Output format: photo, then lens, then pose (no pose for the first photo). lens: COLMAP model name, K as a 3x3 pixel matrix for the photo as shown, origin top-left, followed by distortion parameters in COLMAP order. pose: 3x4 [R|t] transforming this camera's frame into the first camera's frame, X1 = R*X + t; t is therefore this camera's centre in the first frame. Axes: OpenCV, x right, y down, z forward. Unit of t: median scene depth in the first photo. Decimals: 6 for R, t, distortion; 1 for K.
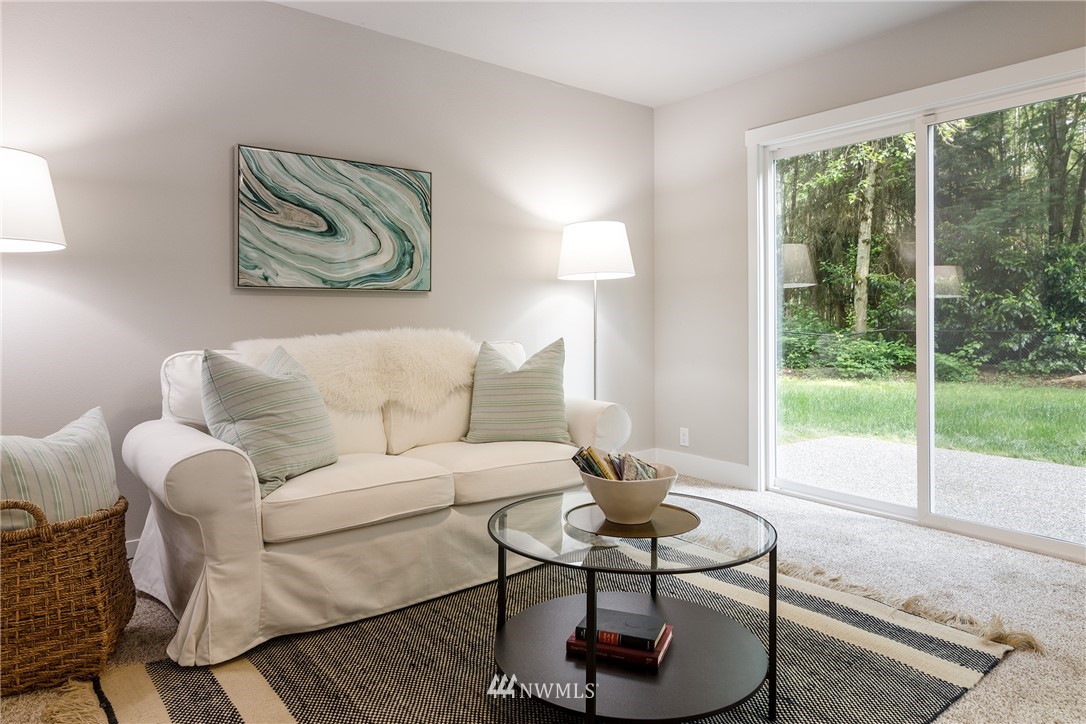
lens RADIAL K [[660.5, 0, 571.9], [0, 660.5, 316.2], [0, 0, 1]] dist [-0.006479, -0.000046]
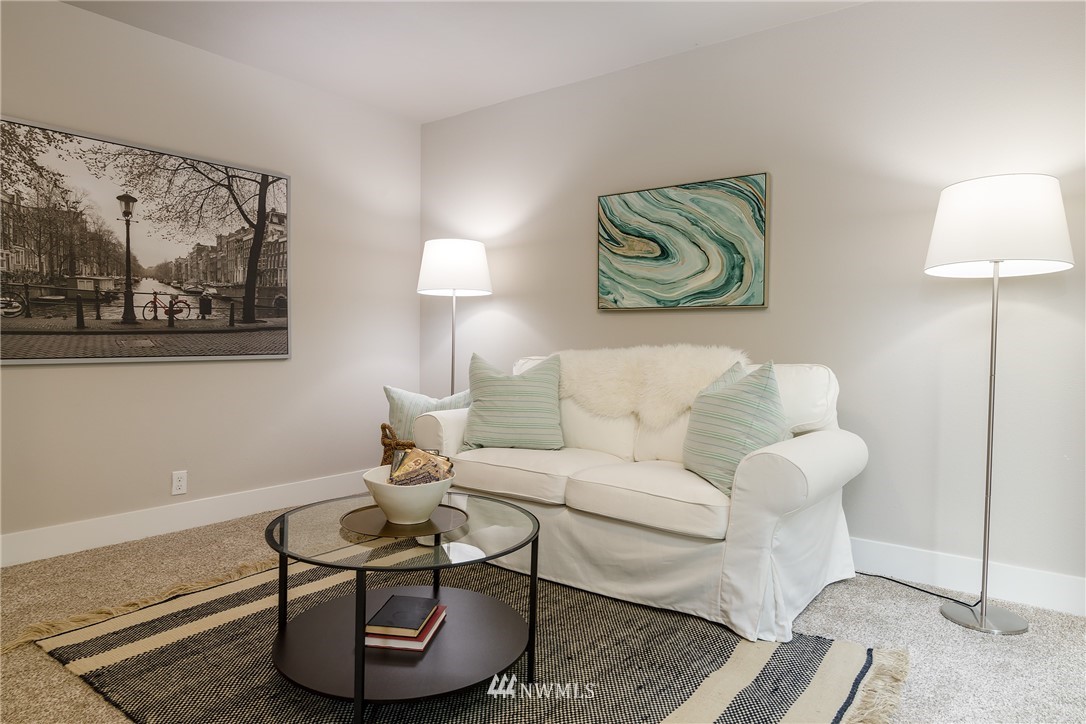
lens RADIAL K [[675.8, 0, 544.7], [0, 675.8, 362.1], [0, 0, 1]] dist [0.007098, -0.000043]
pose [[0.235421, 0.042481, -0.970965, 0.675306], [-0.006922, 0.999092, 0.042033, 0.002594], [0.971869, -0.003174, 0.235501, 0.538837]]
